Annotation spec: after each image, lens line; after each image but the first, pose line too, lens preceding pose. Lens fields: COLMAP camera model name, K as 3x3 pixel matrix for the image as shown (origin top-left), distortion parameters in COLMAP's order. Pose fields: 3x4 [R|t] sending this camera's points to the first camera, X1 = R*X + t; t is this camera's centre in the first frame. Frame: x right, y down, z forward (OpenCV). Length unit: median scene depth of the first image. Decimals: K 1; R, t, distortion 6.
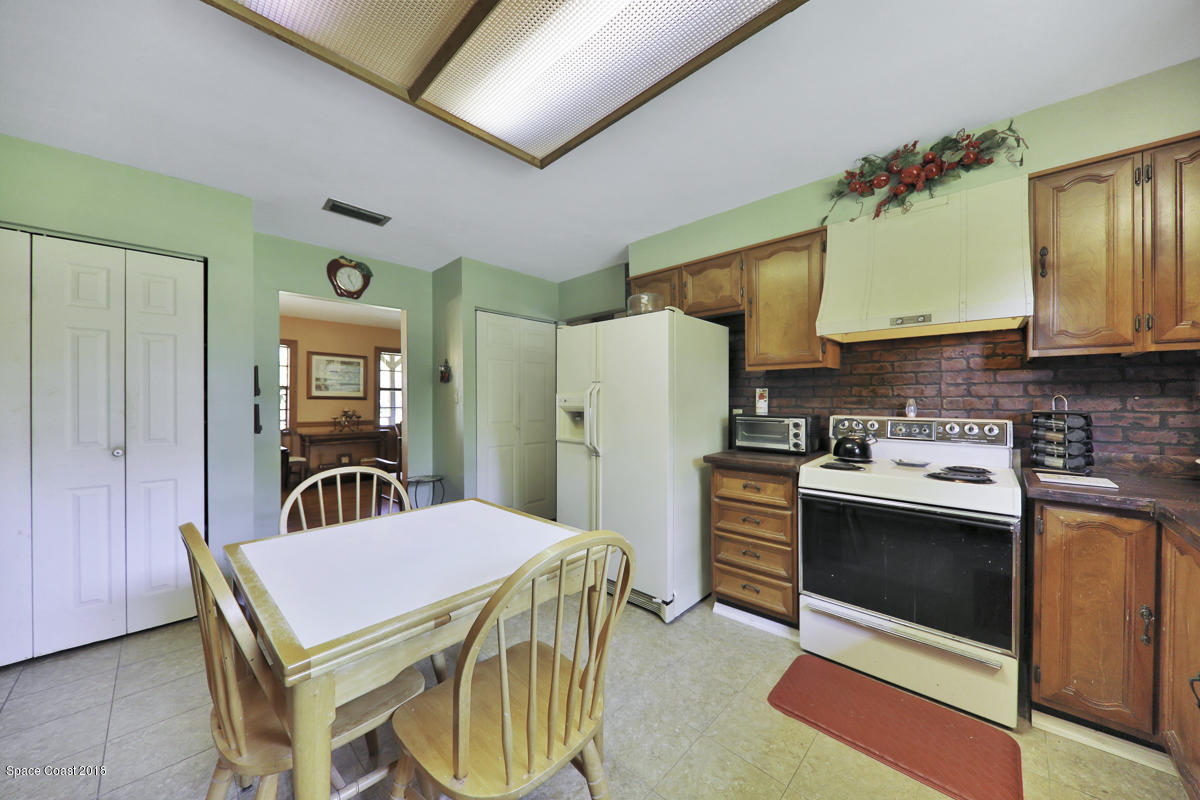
lens RADIAL K [[415.9, 0, 596.1], [0, 415.9, 402.2], [0, 0, 1]] dist [0.000094, 0.000057]
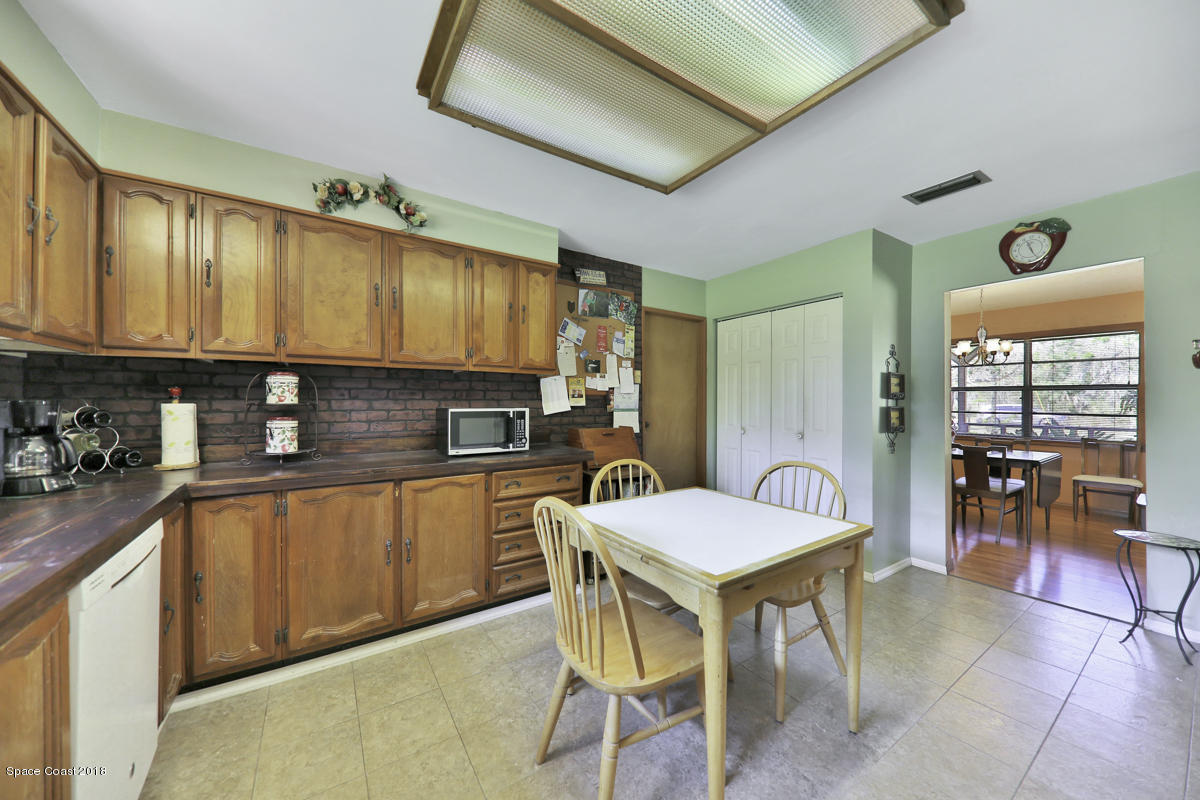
lens RADIAL K [[415.9, 0, 596.1], [0, 415.9, 402.2], [0, 0, 1]] dist [0.000094, 0.000057]
pose [[-0.212993, -0.004138, -0.977045, 0.444805], [-0.005802, 0.999979, -0.002970, 0.000062], [0.977037, 0.005036, -0.213012, 0.485621]]
